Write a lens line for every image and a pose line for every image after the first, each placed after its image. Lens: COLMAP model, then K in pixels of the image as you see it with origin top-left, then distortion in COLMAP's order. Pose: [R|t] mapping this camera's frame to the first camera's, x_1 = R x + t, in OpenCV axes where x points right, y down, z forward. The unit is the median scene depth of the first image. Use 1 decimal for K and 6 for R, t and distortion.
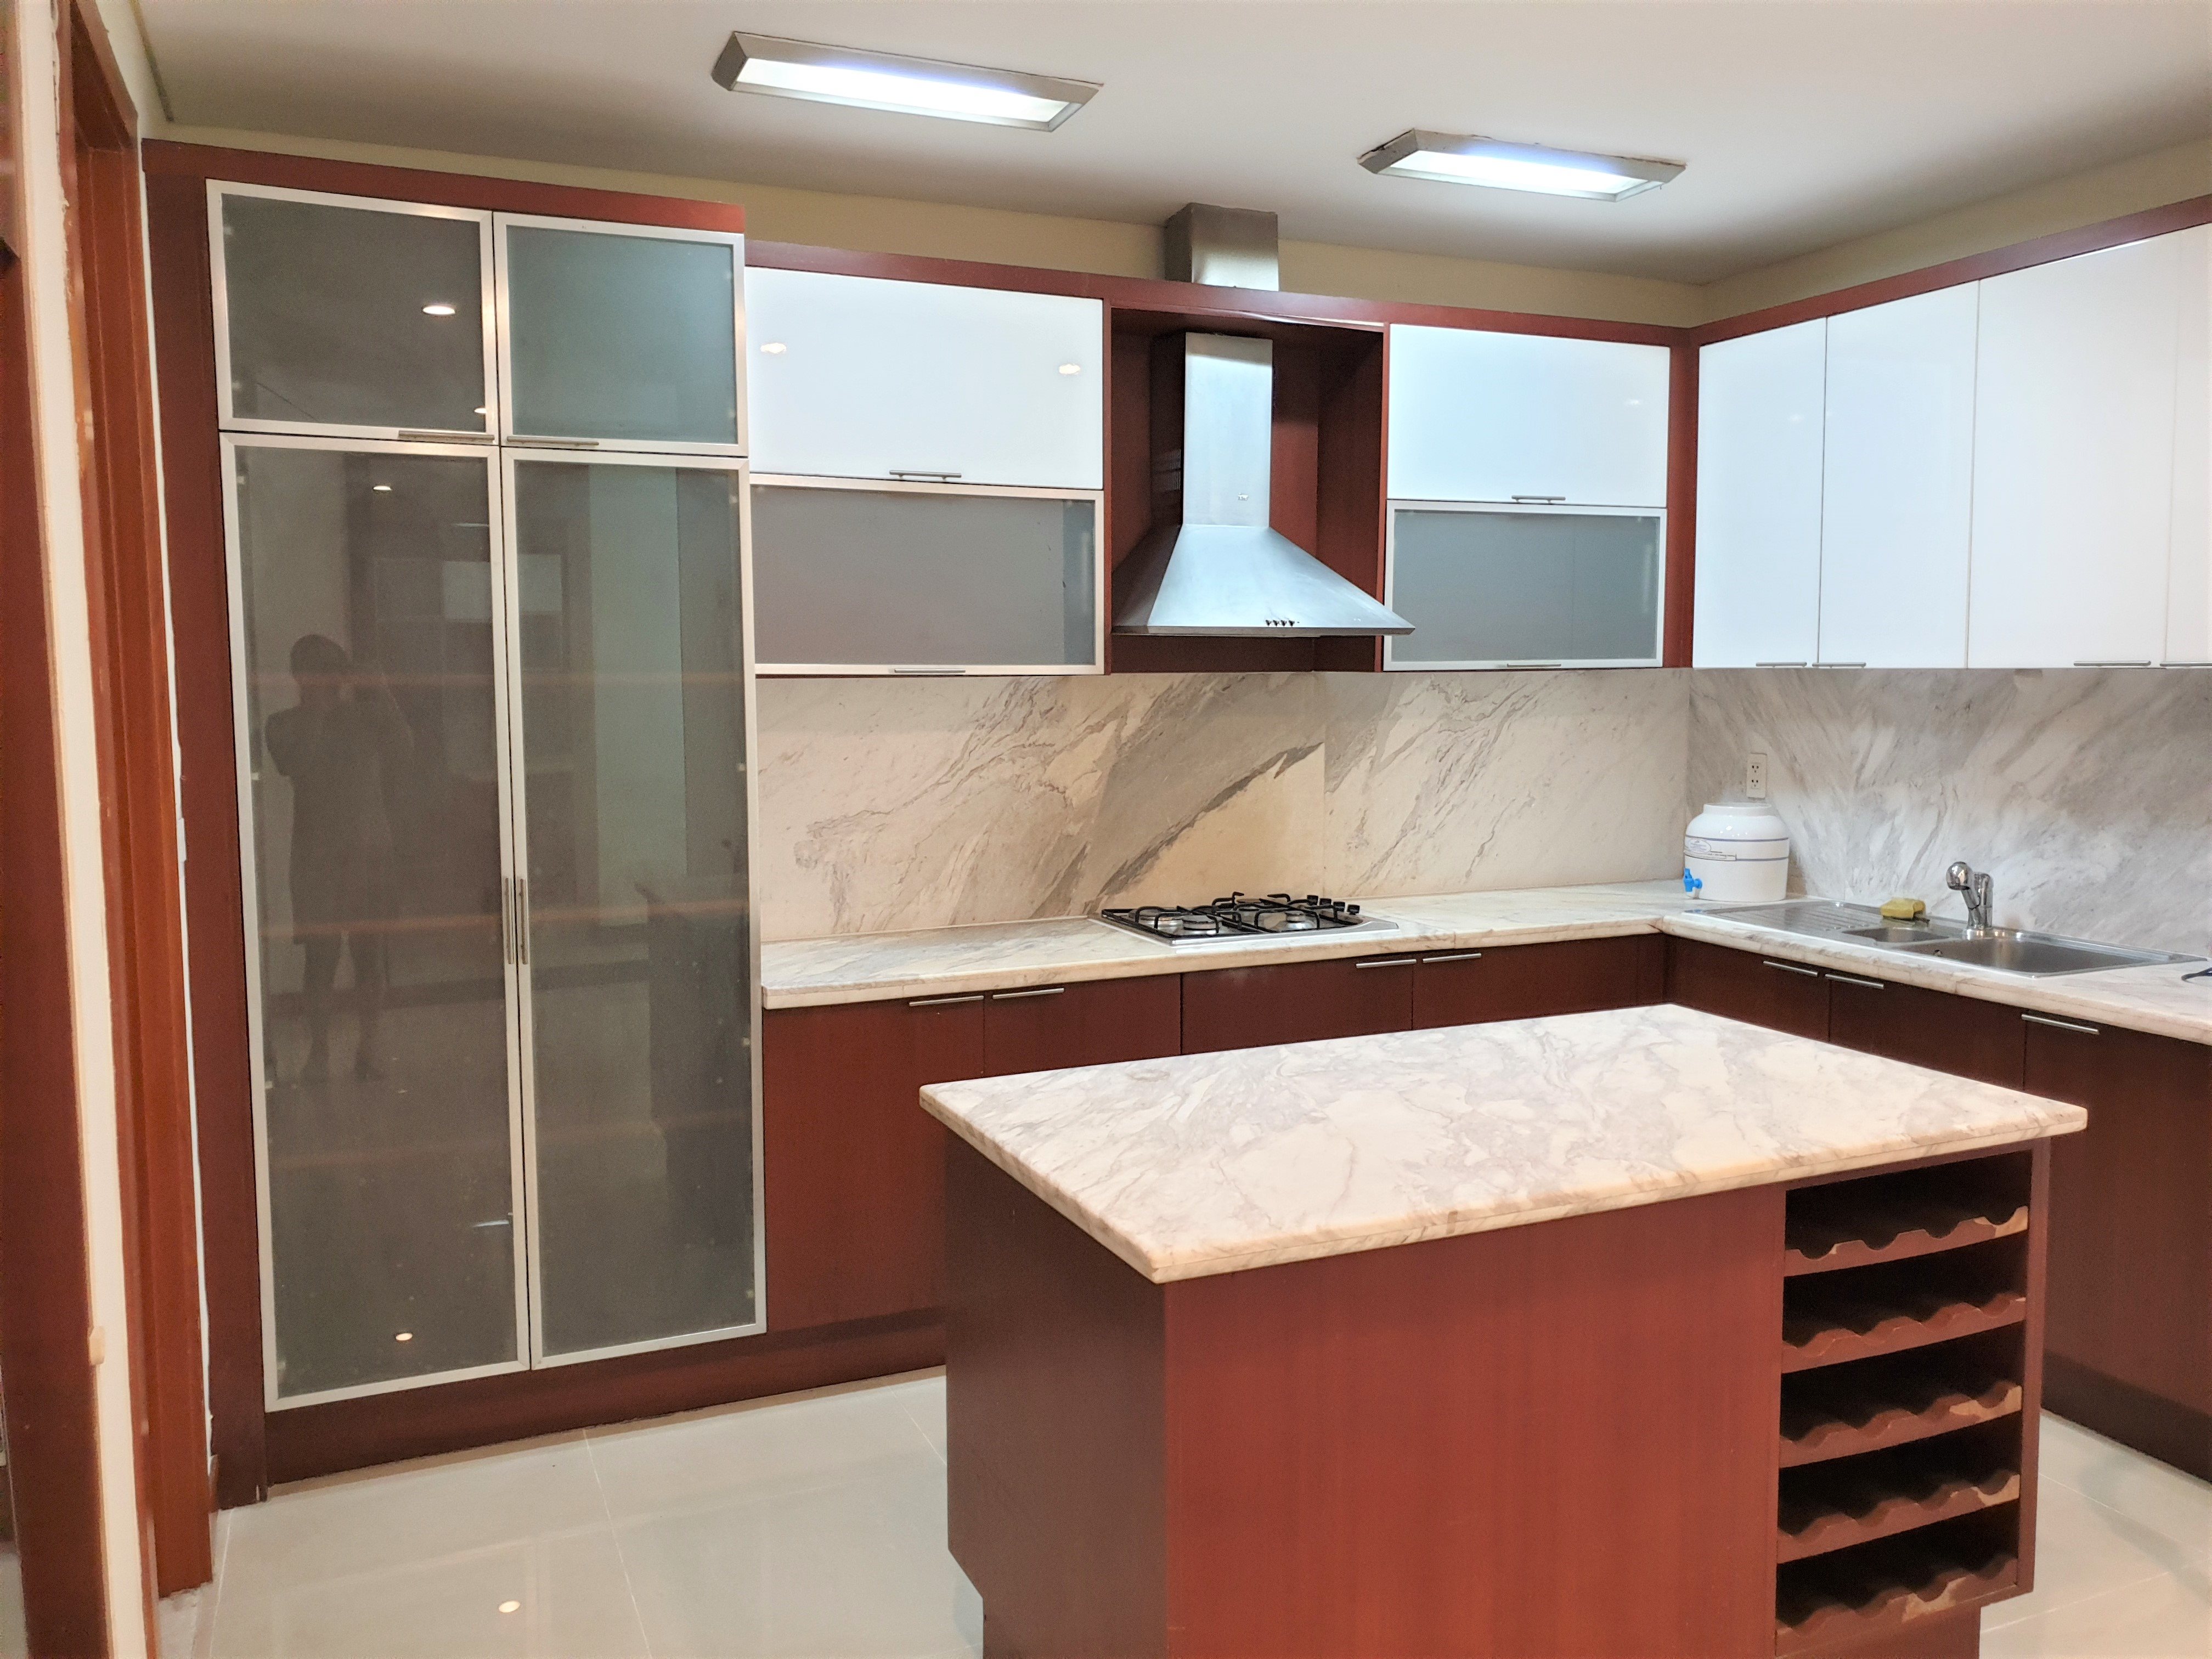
lens RADIAL K [[1719.2, 0, 1106.0], [0, 1719.2, 829.5], [0, 0, 1]] dist [0.081954, -0.096435]
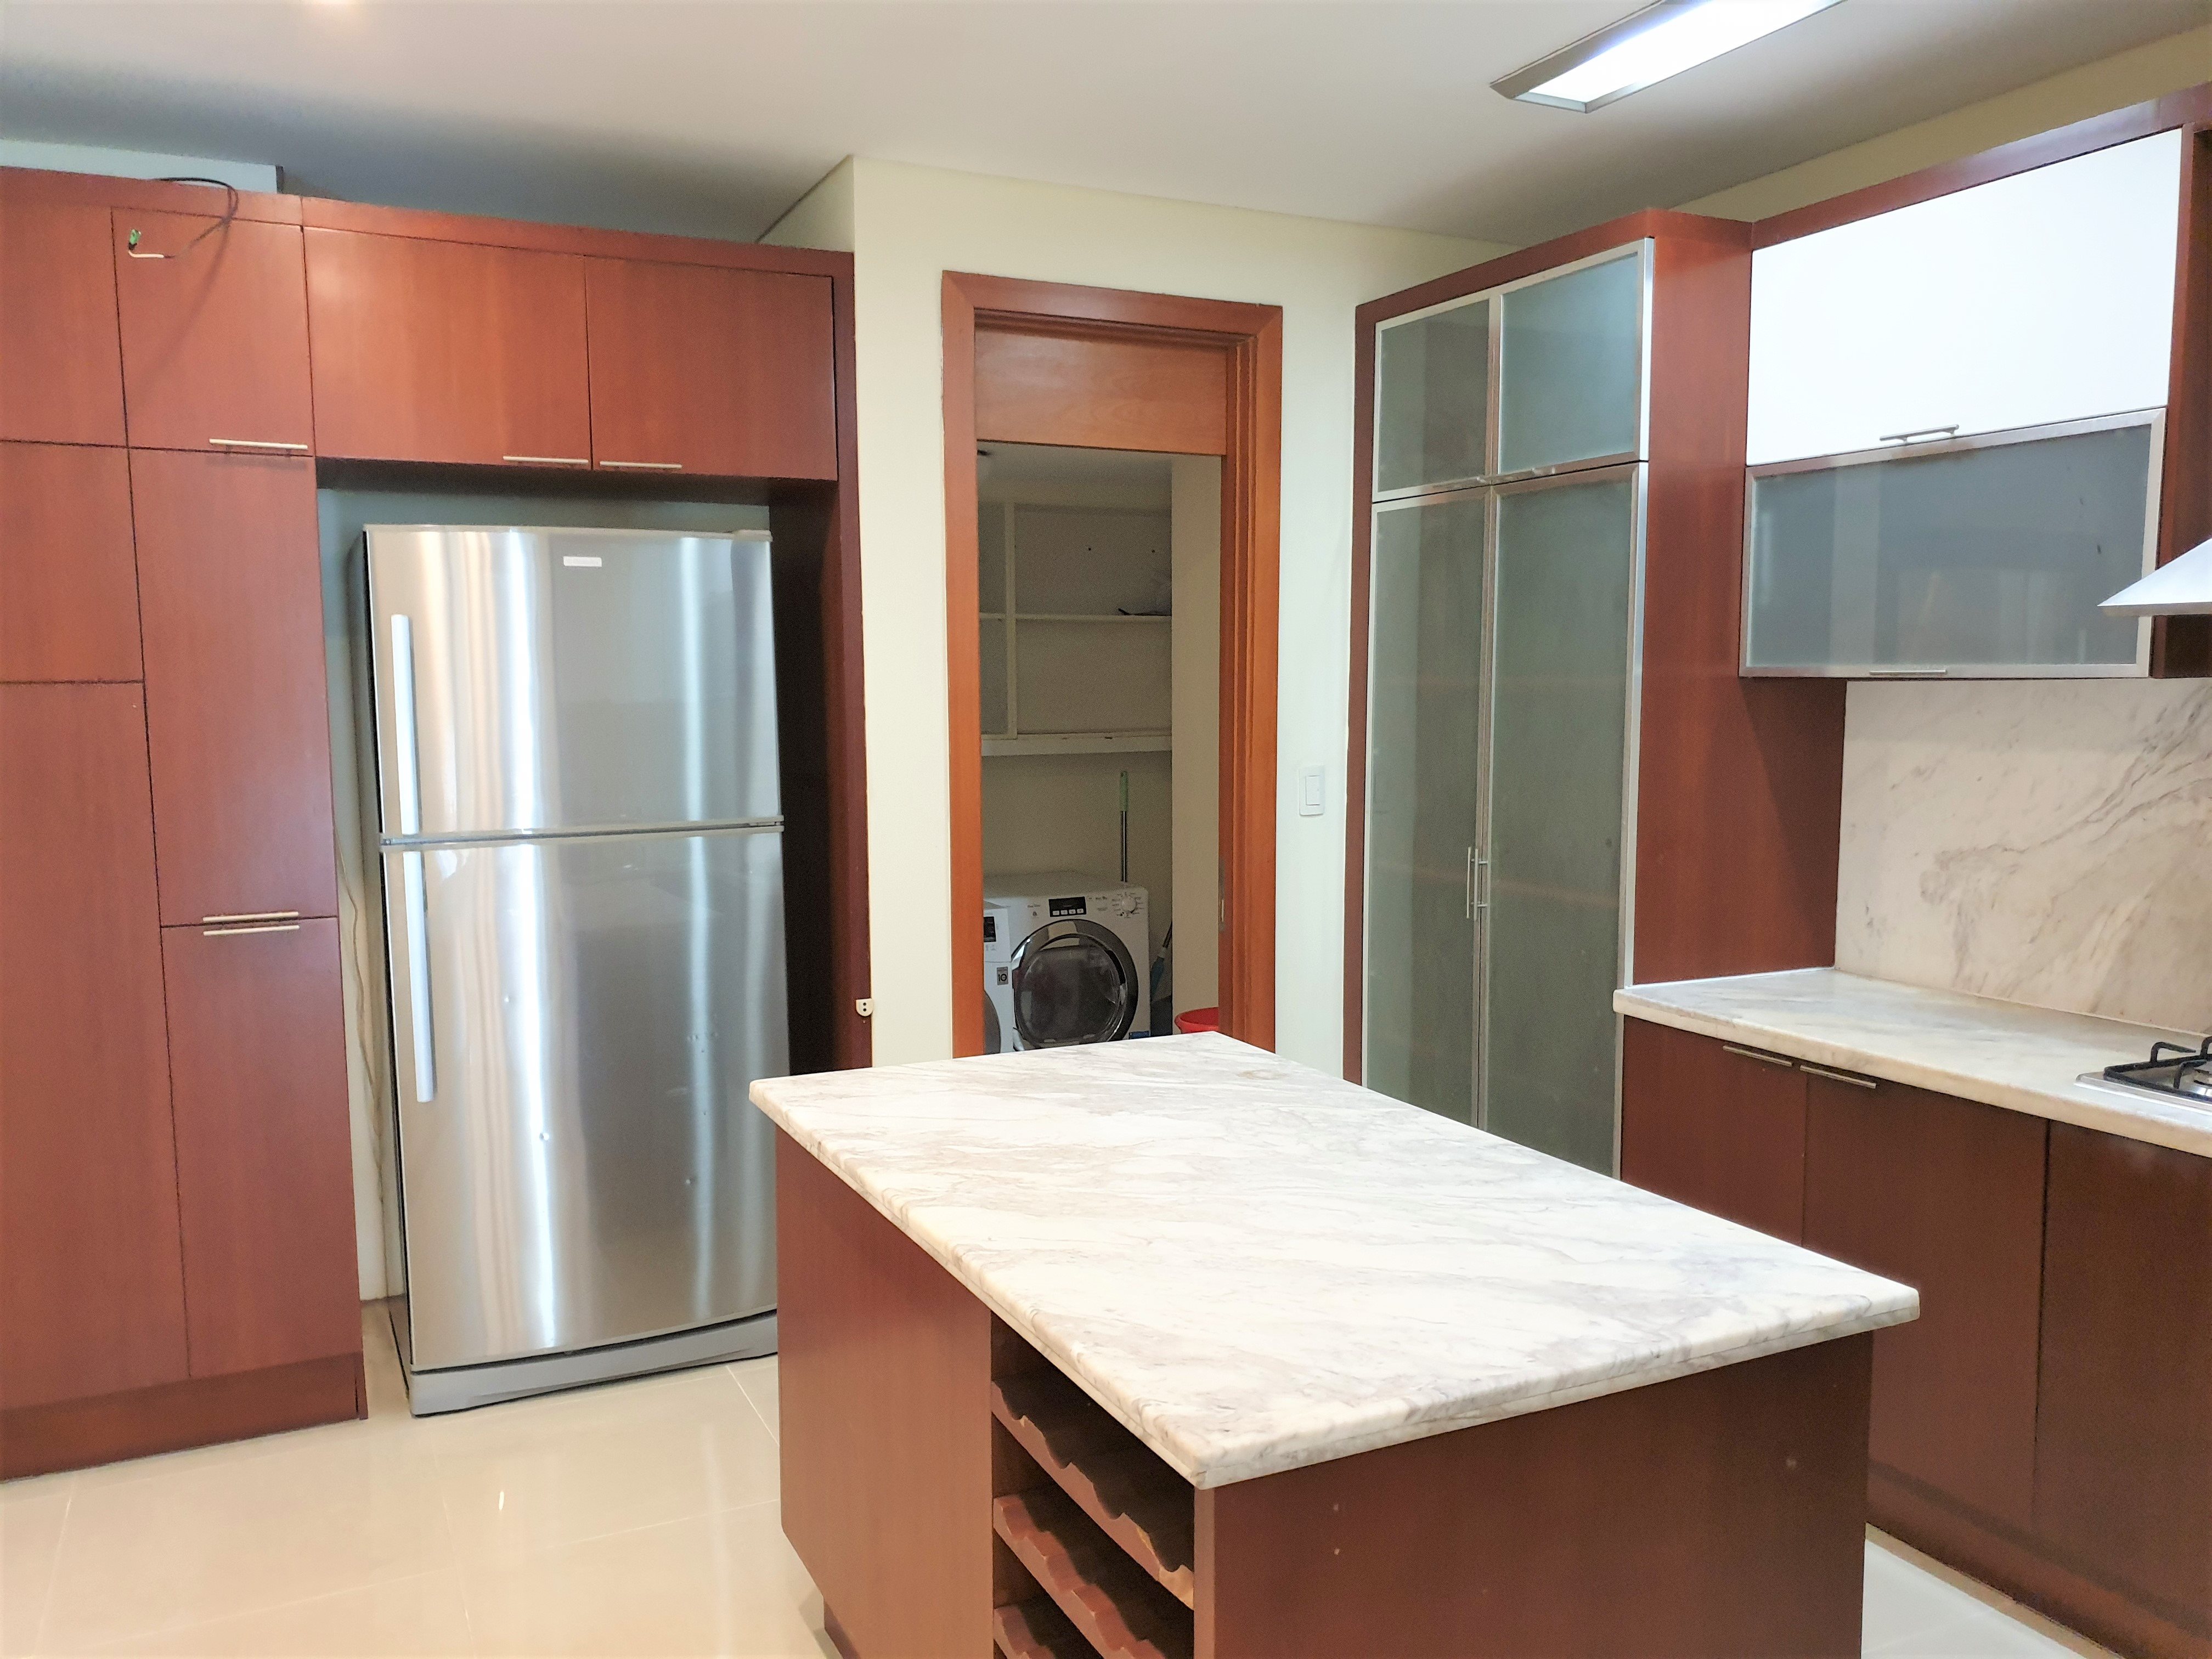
lens RADIAL K [[1719.2, 0, 1106.0], [0, 1719.2, 829.5], [0, 0, 1]] dist [0.081954, -0.096435]
pose [[0.039246, 0.092485, -0.994940, 0.685254], [-0.091121, 0.991890, 0.088607, -0.054764], [0.995066, 0.087183, 0.047355, 0.570630]]
